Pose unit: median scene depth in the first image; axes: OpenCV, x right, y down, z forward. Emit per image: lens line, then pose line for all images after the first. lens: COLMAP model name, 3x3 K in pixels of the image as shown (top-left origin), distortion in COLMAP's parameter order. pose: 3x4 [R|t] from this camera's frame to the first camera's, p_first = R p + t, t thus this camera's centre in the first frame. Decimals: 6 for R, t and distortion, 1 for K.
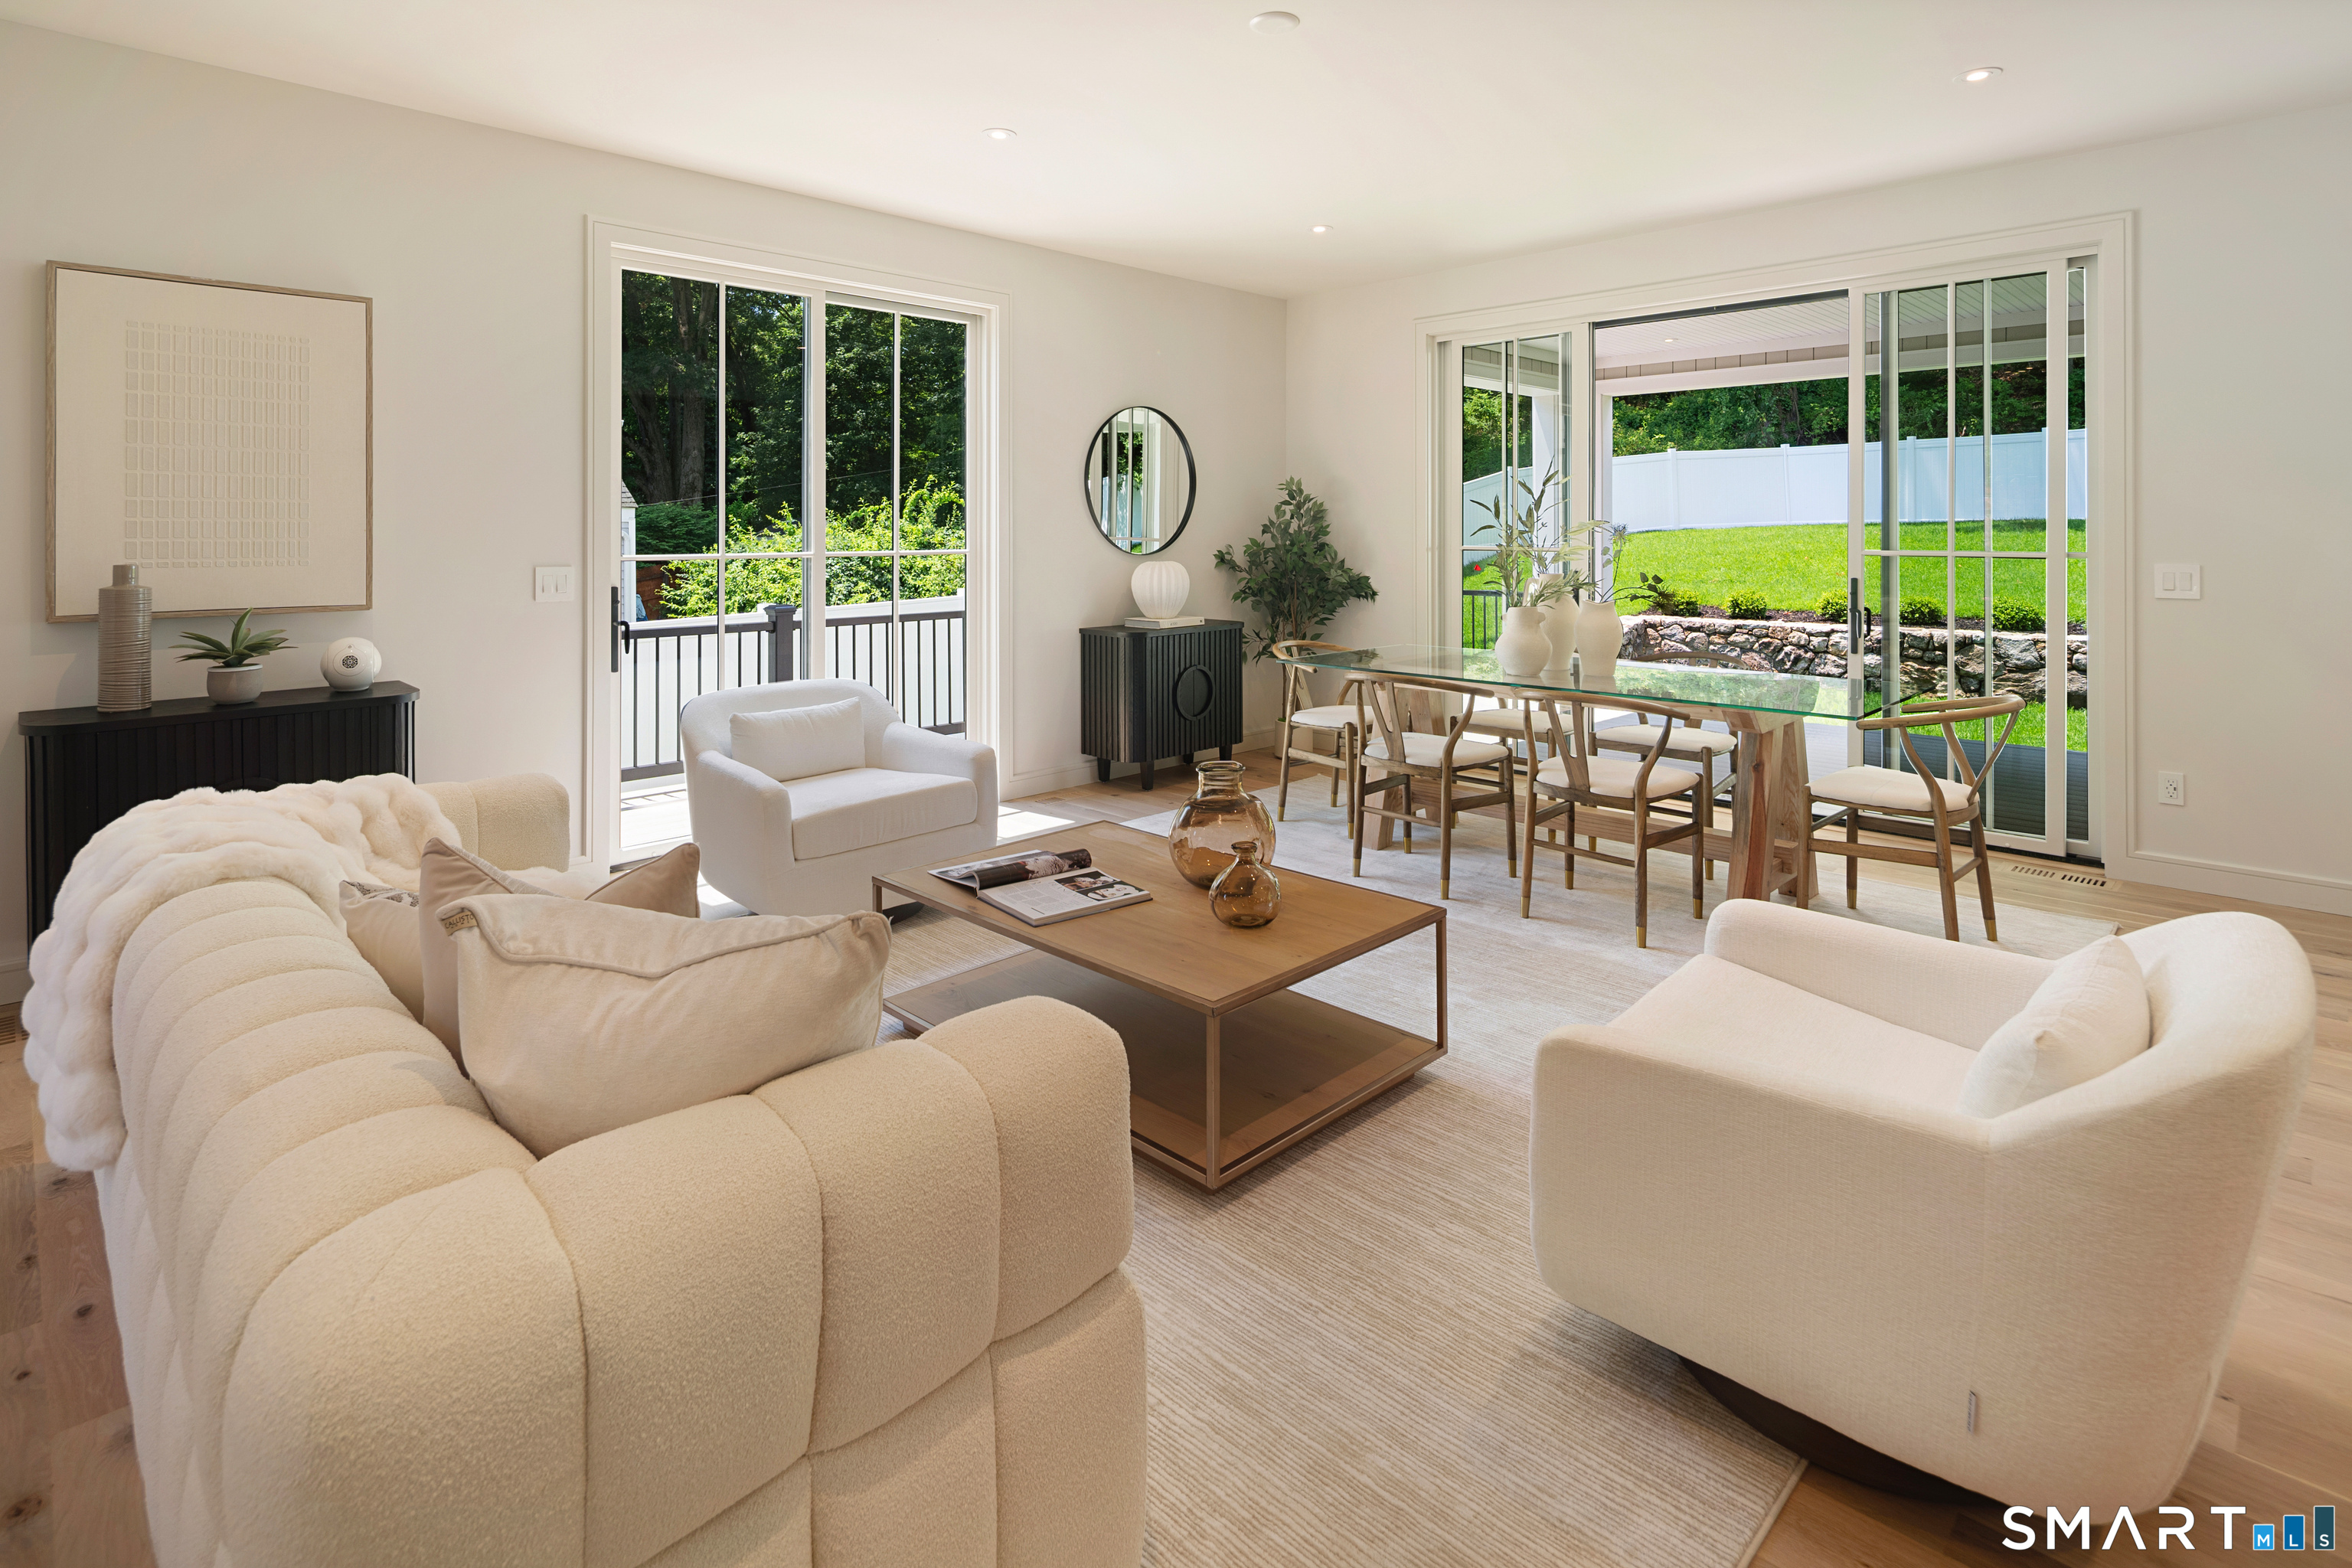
lens RADIAL K [[1144.1, 0, 1172.6], [0, 1144.1, 652.4], [0, 0, 1]] dist [0.000954, -0.000094]
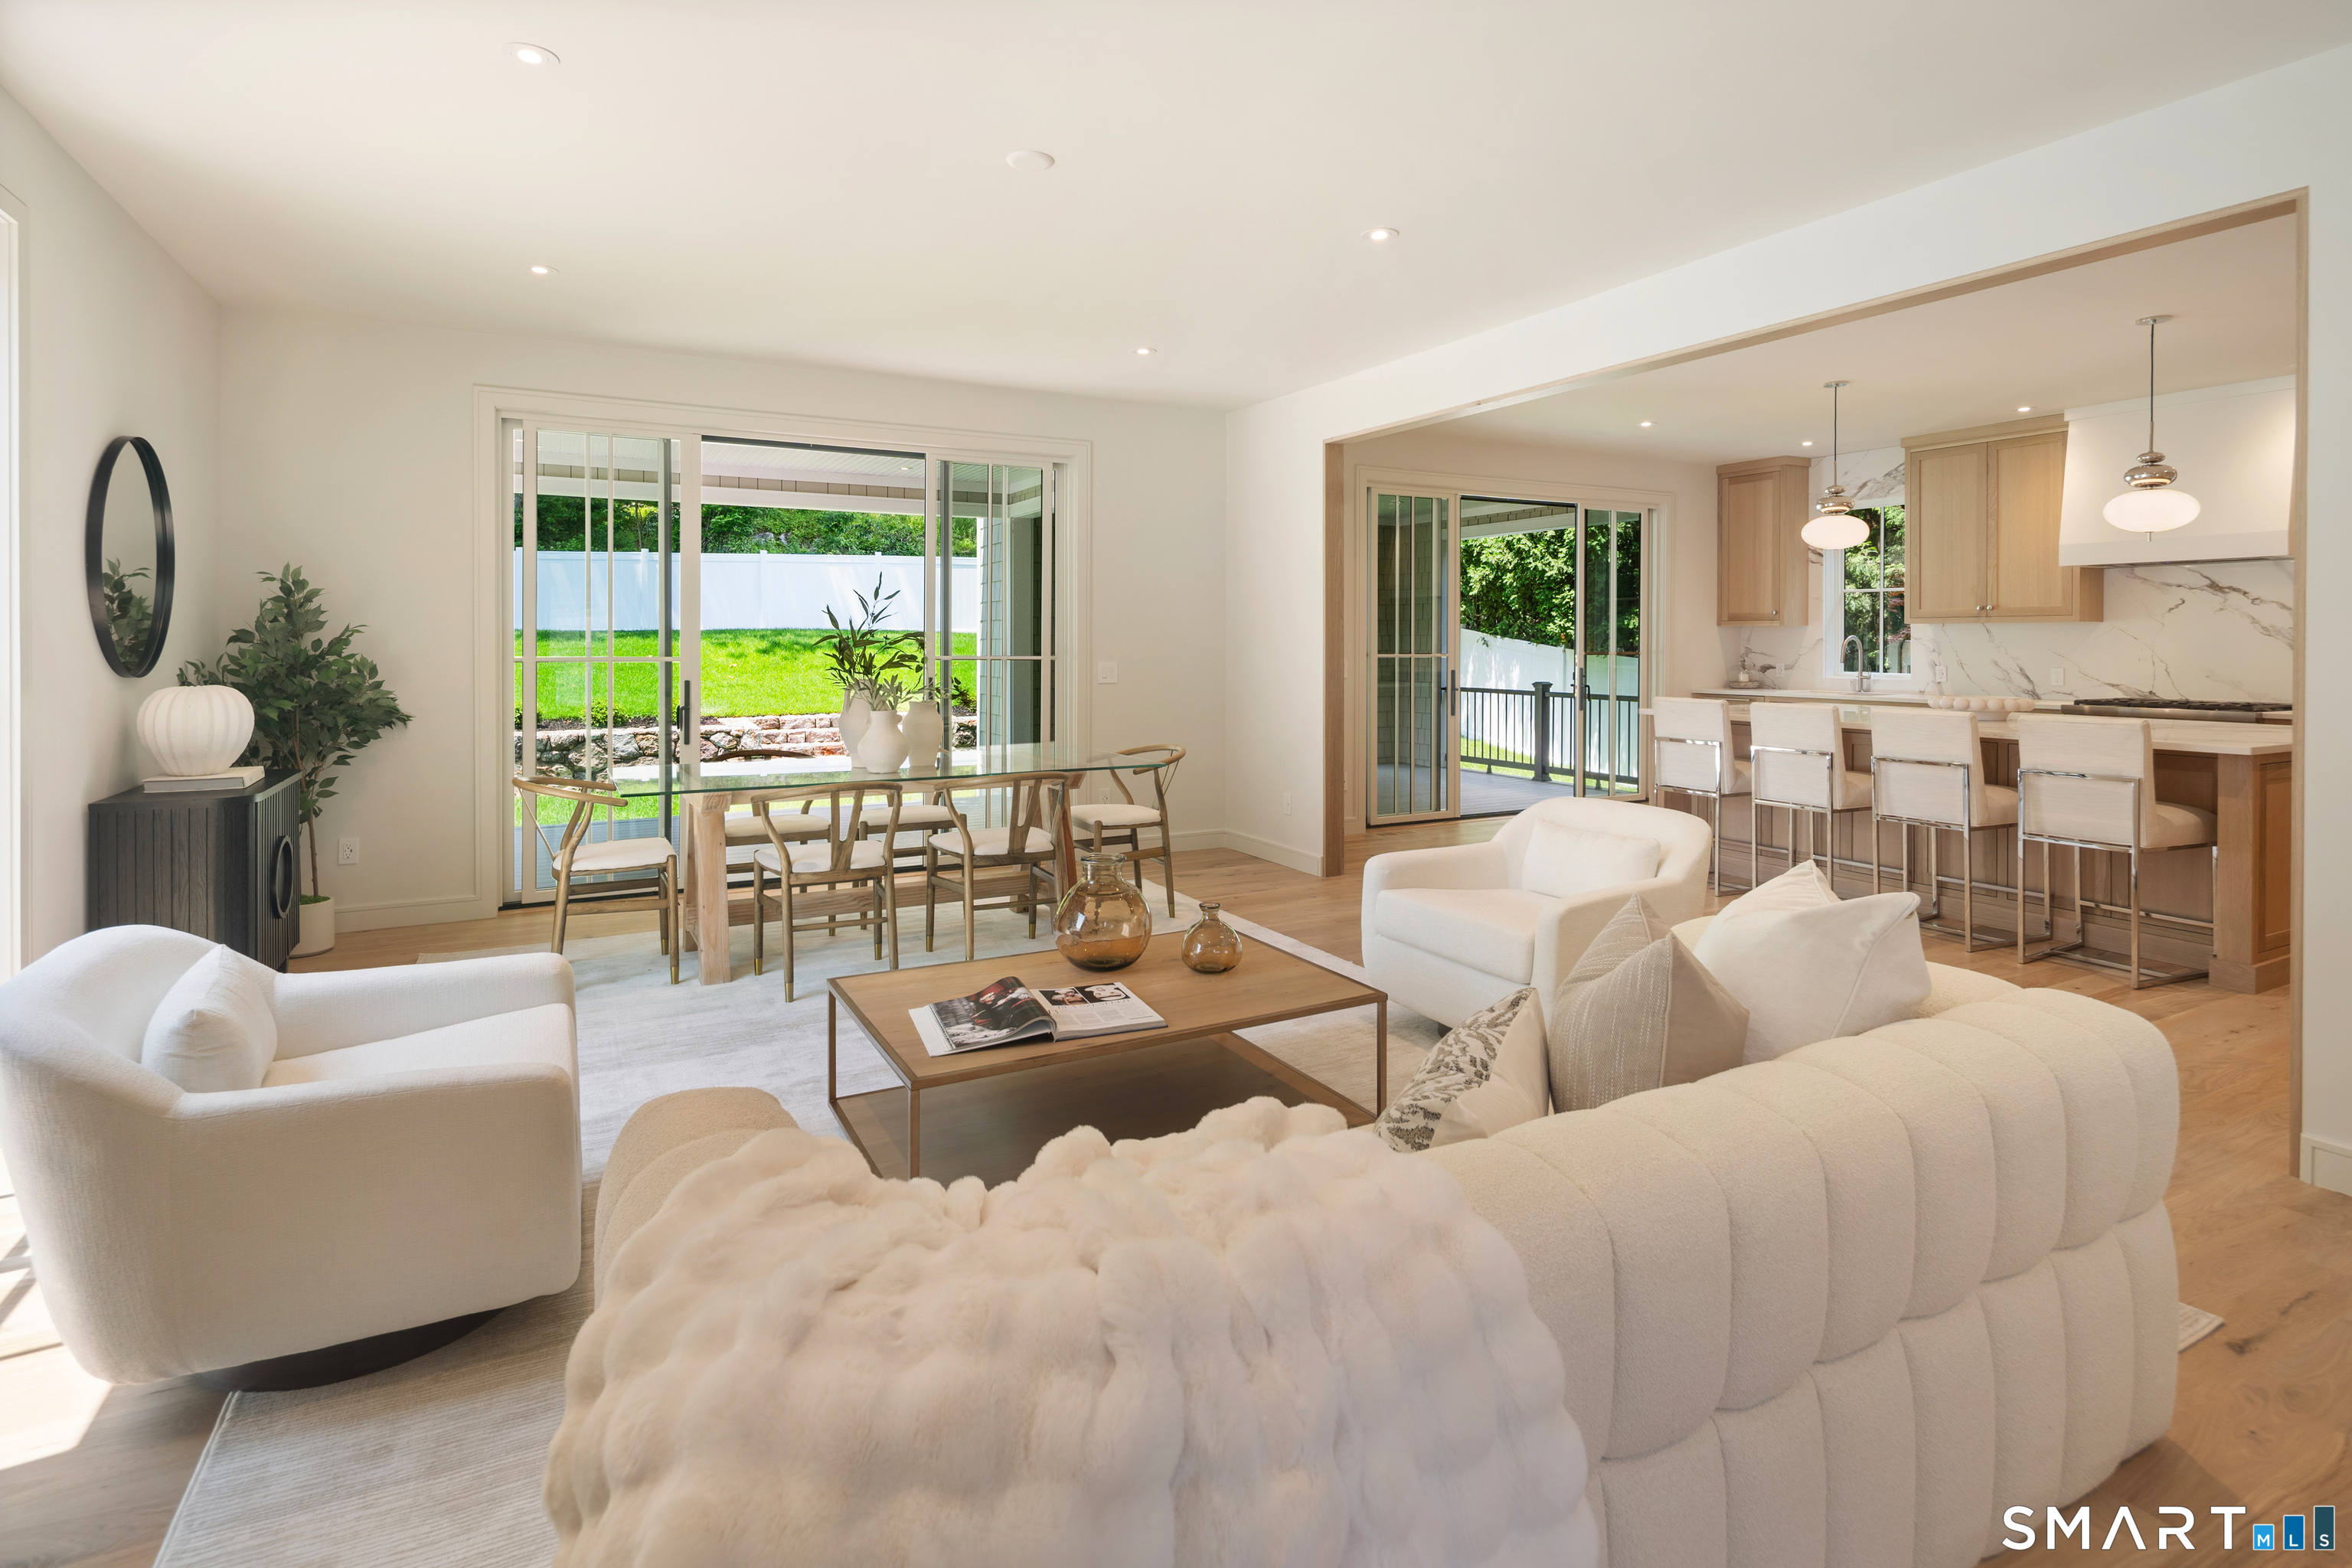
lens RADIAL K [[1144.1, 0, 1172.6], [0, 1144.1, 652.4], [0, 0, 1]] dist [0.000954, -0.000094]
pose [[0.270515, -0.019251, 0.962523, -0.496997], [0.117586, 0.992975, -0.013187, -0.028051], [-0.955508, 0.116746, 0.270879, 0.337362]]
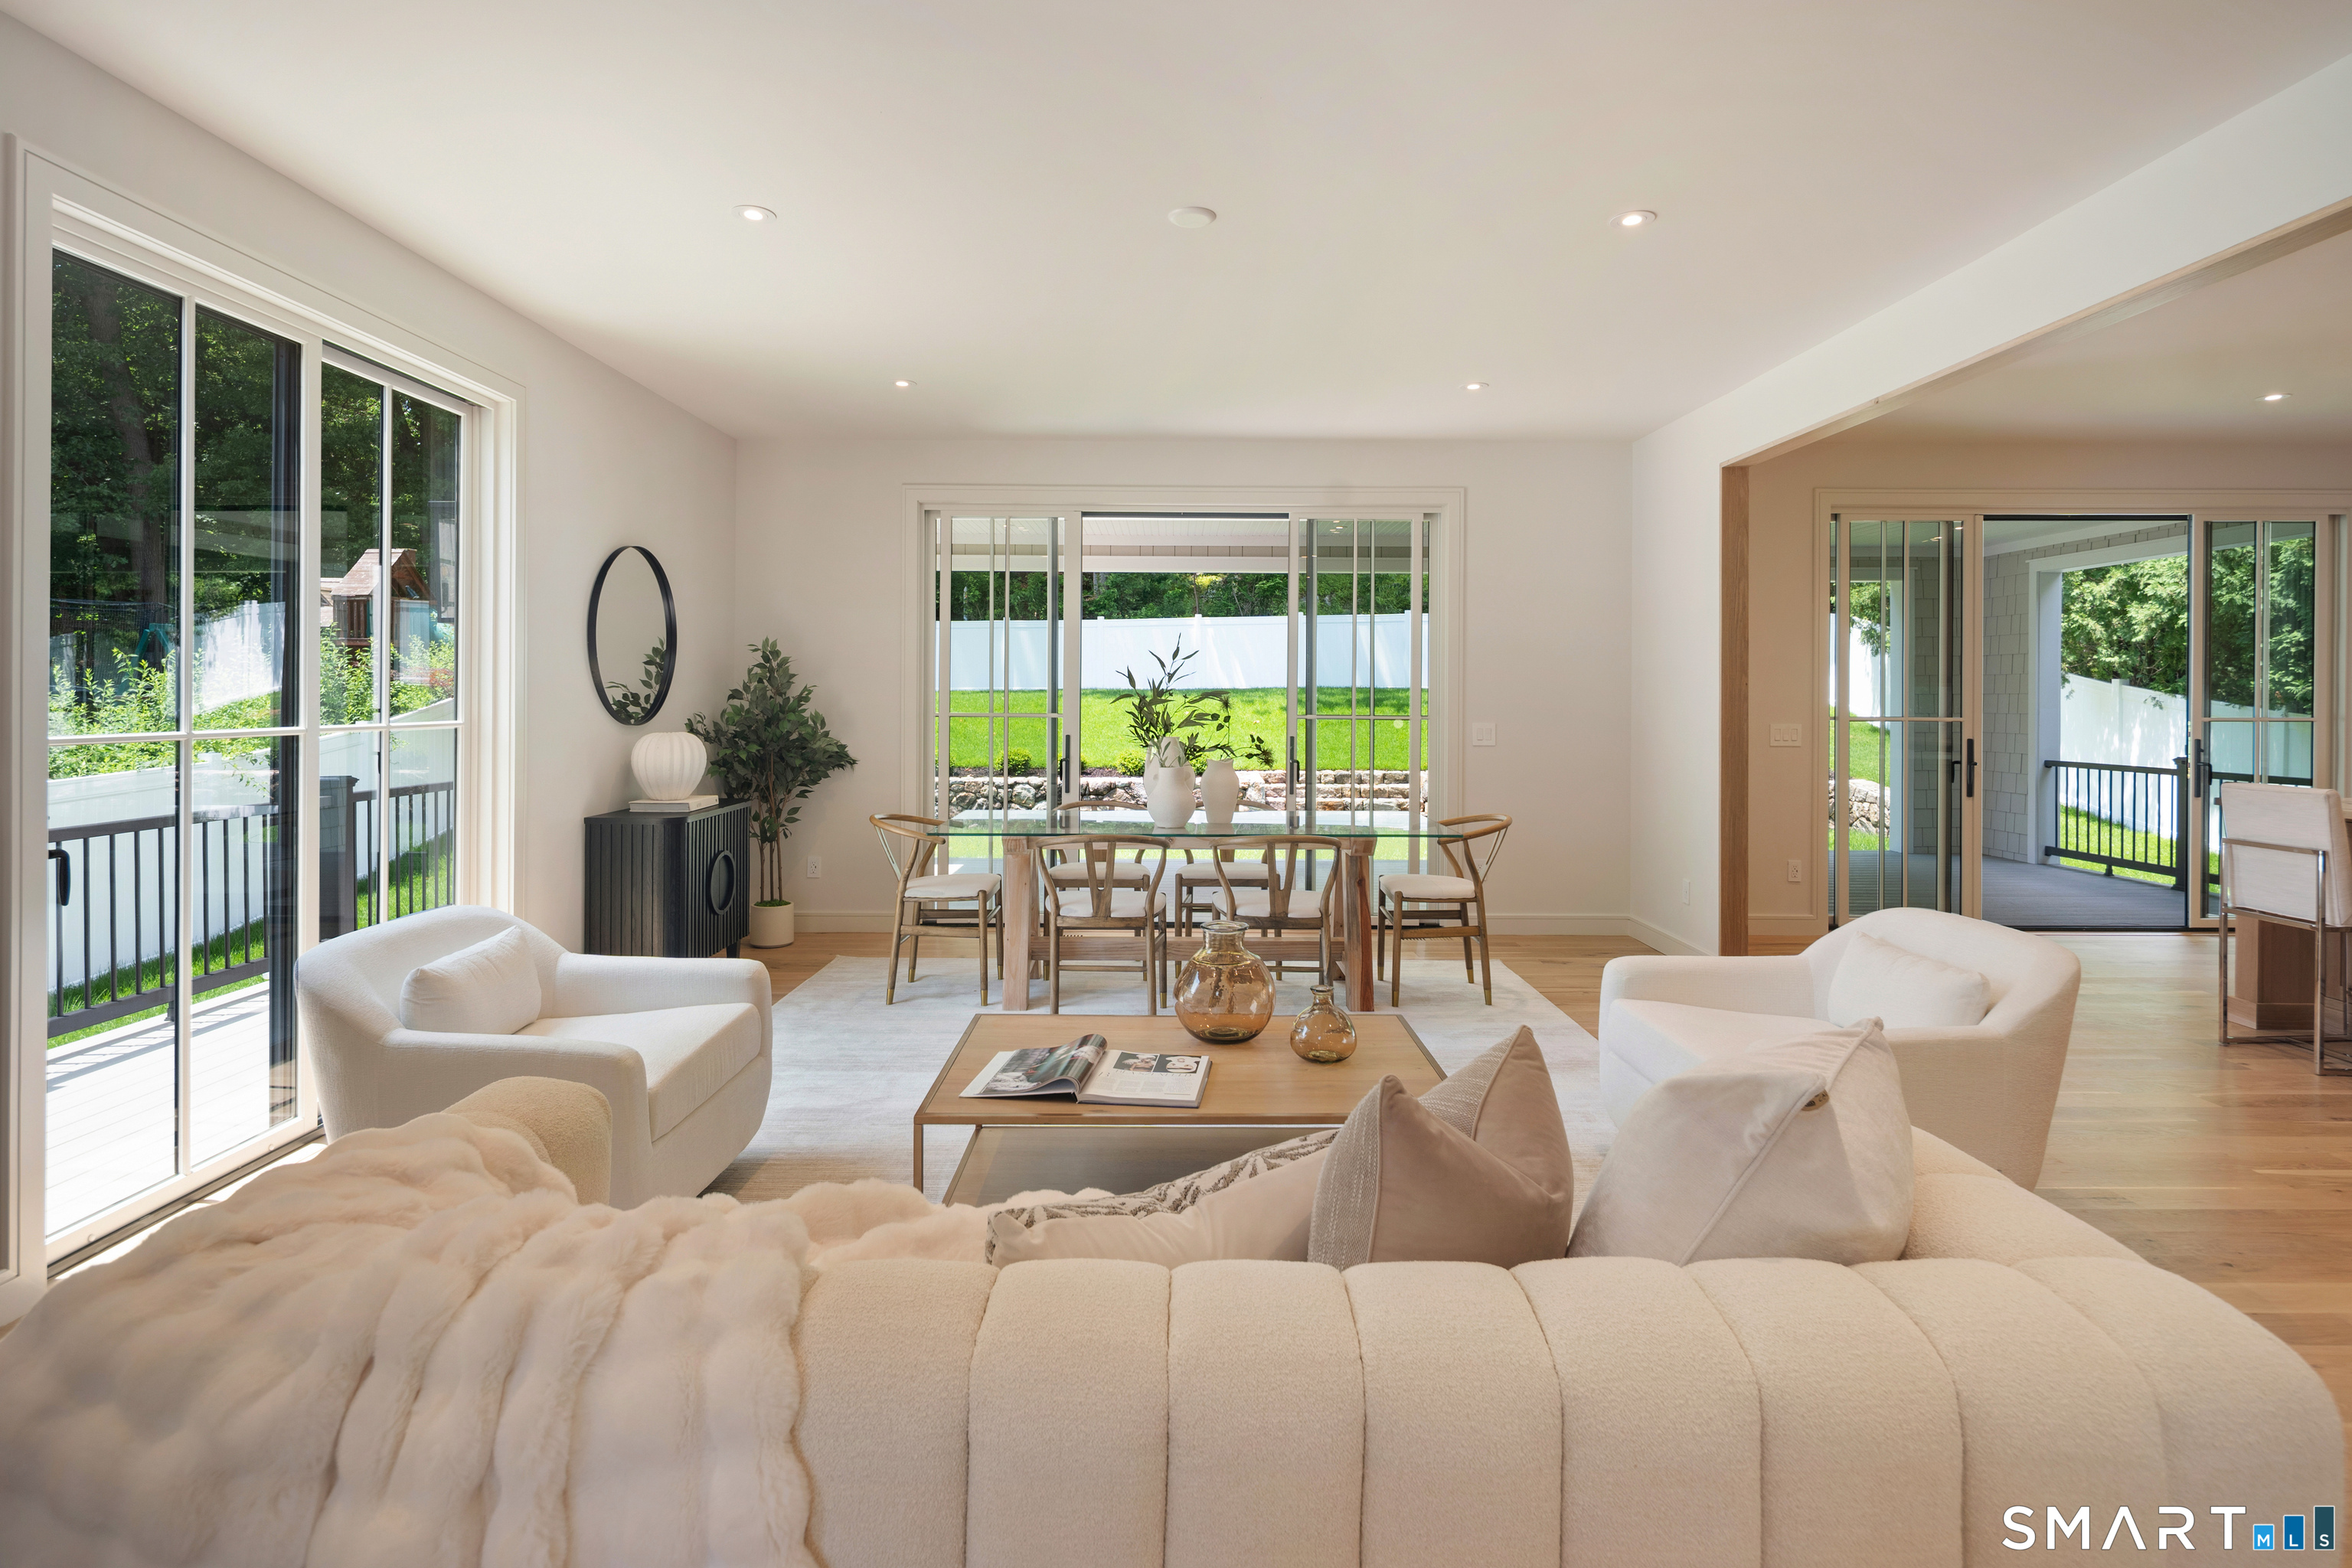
lens RADIAL K [[1159.8, 0, 1188.2], [0, 1159.8, 698.4], [0, 0, 1]] dist [0.004563, 0.000732]
pose [[0.688354, -0.008042, 0.725330, -0.380323], [0.090593, 0.993063, -0.074965, -0.007334], [-0.719695, 0.117312, 0.684307, 0.162925]]
